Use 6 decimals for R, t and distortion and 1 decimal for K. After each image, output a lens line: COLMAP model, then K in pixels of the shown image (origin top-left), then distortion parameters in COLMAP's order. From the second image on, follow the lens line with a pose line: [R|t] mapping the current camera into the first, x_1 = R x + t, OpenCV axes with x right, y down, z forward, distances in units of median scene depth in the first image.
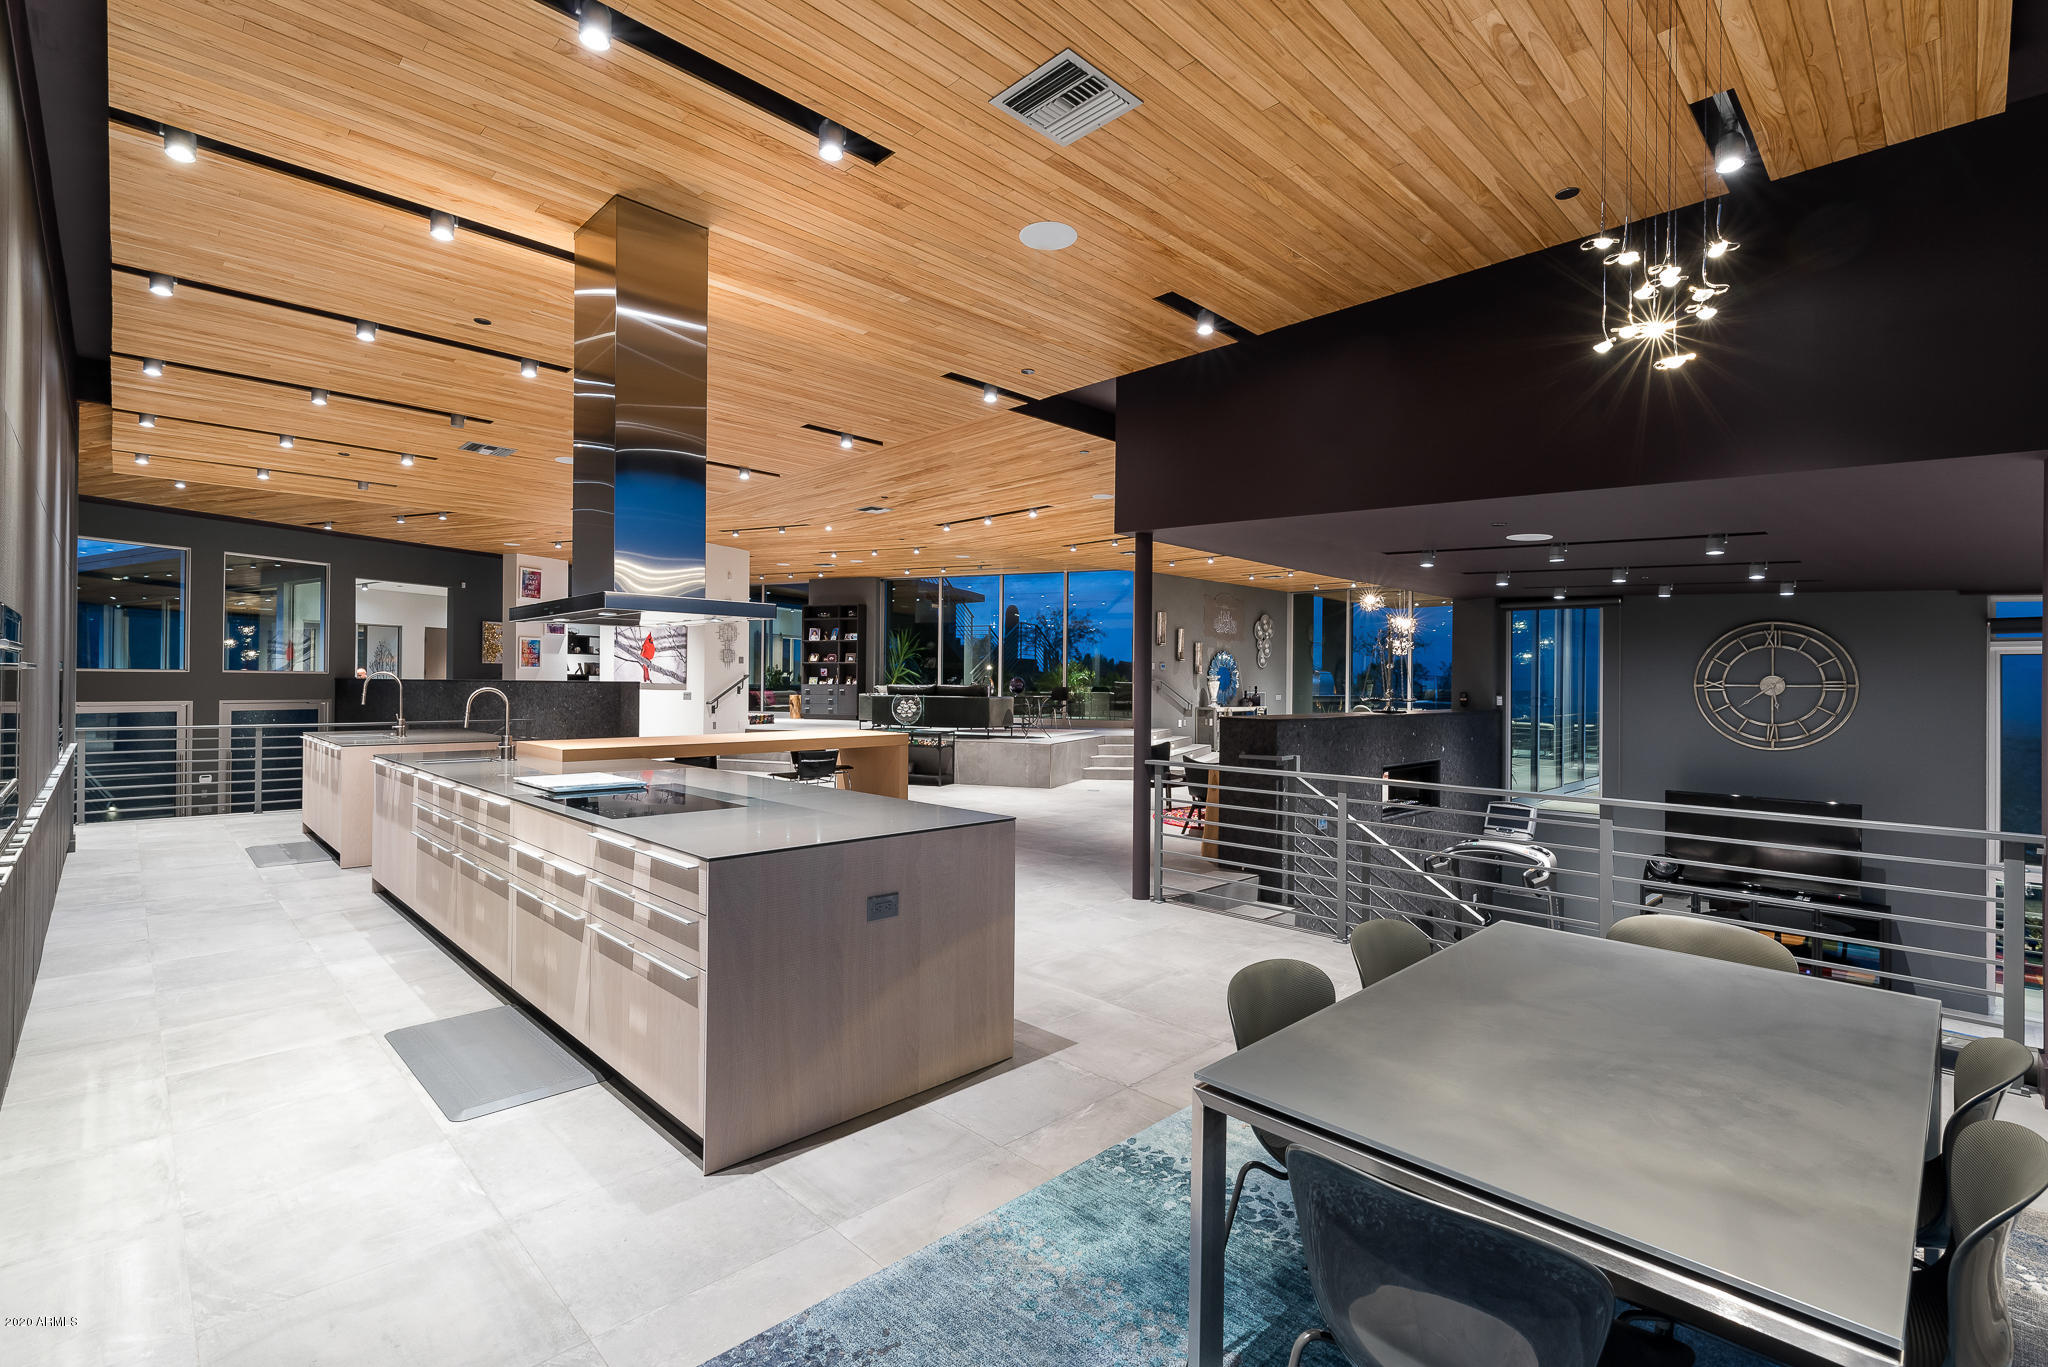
lens RADIAL K [[923.5, 0, 1004.5], [0, 923.5, 679.9], [0, 0, 1]] dist [-0.006852, 0.000284]
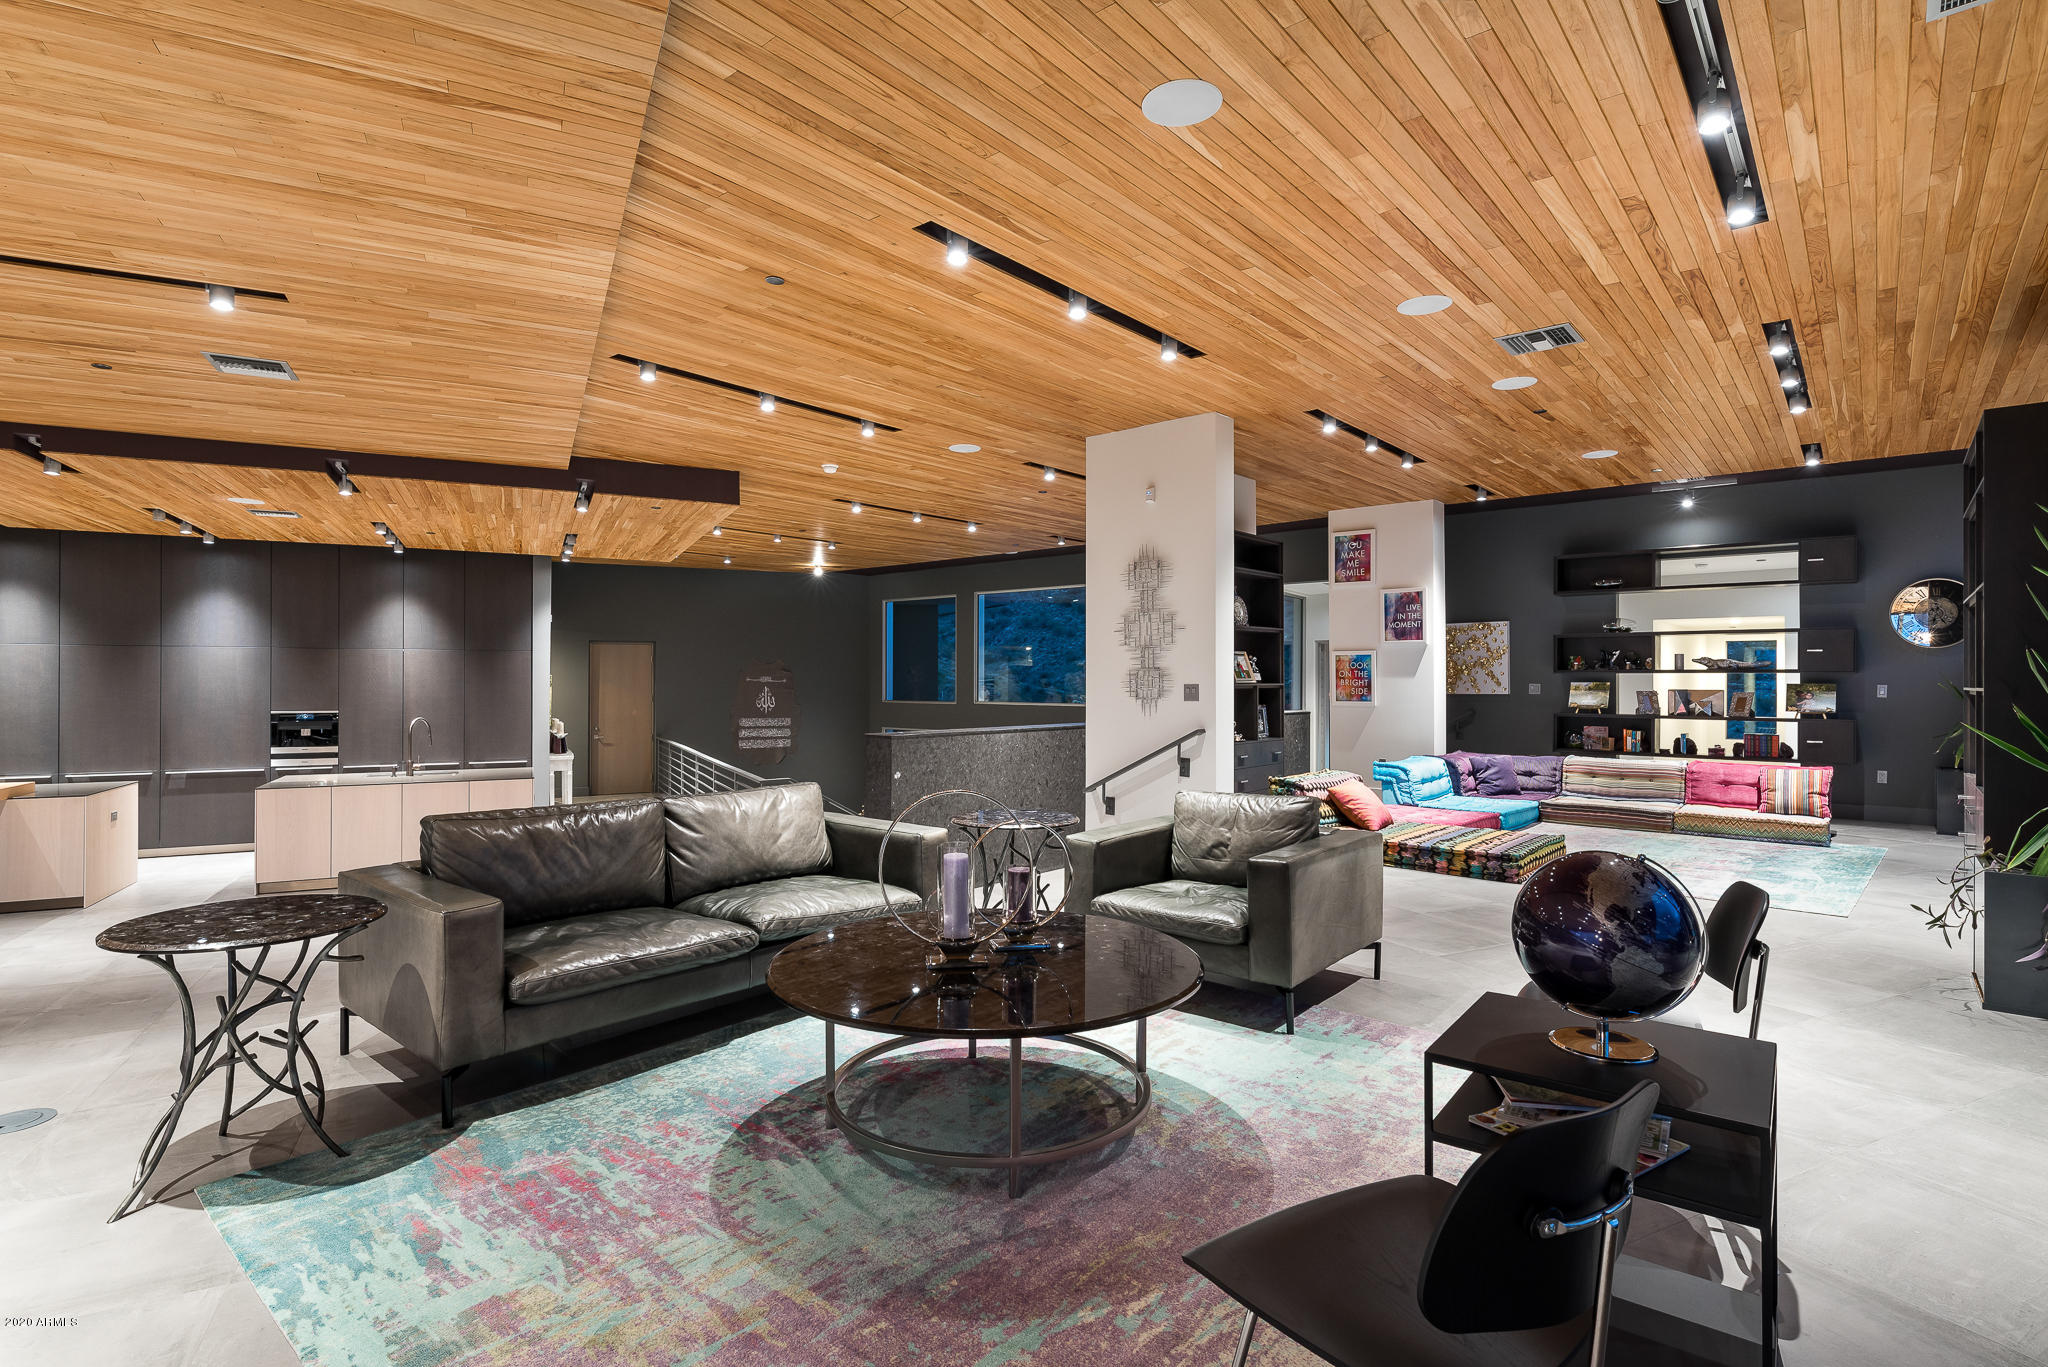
lens RADIAL K [[986.2, 0, 1027.1], [0, 986.2, 676.5], [0, 0, 1]] dist [0.005924, -0.000086]
pose [[-0.280511, -0.014262, -0.959745, 0.125989], [-0.001742, 0.999896, -0.014350, -0.019272], [0.959849, -0.002353, -0.280506, 0.919016]]
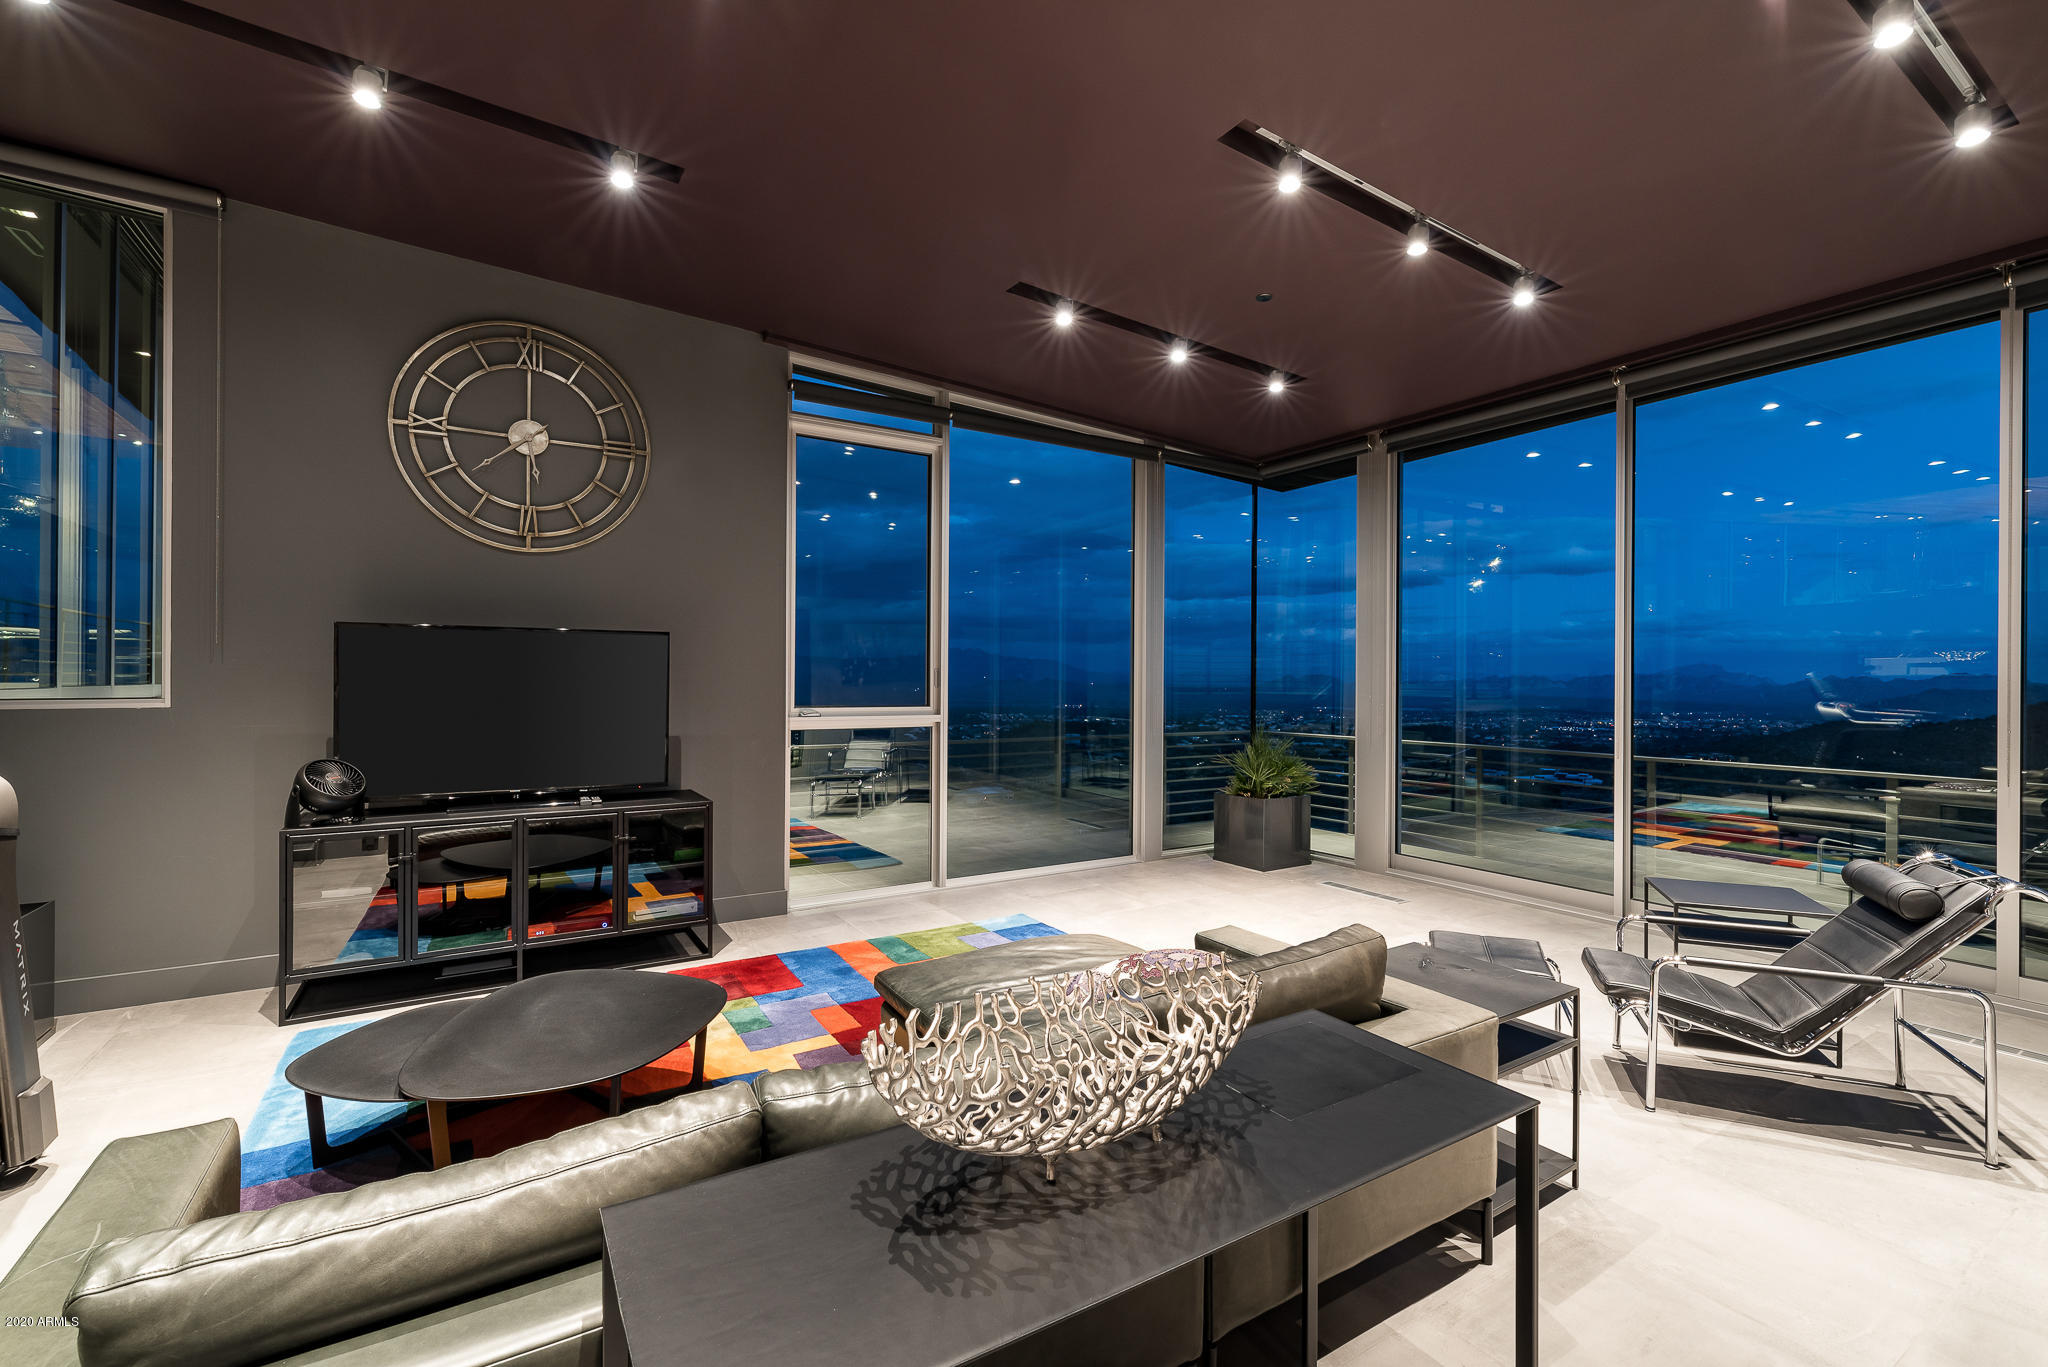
lens RADIAL K [[914.9, 0, 1034.6], [0, 914.9, 687.8], [0, 0, 1]] dist [0.002263, -0.000646]
pose [[0.212331, -0.020036, 0.976992, 0.163295], [-0.001469, 0.999782, 0.020823, 0.066798], [-0.977197, -0.005857, 0.212256, 0.267066]]
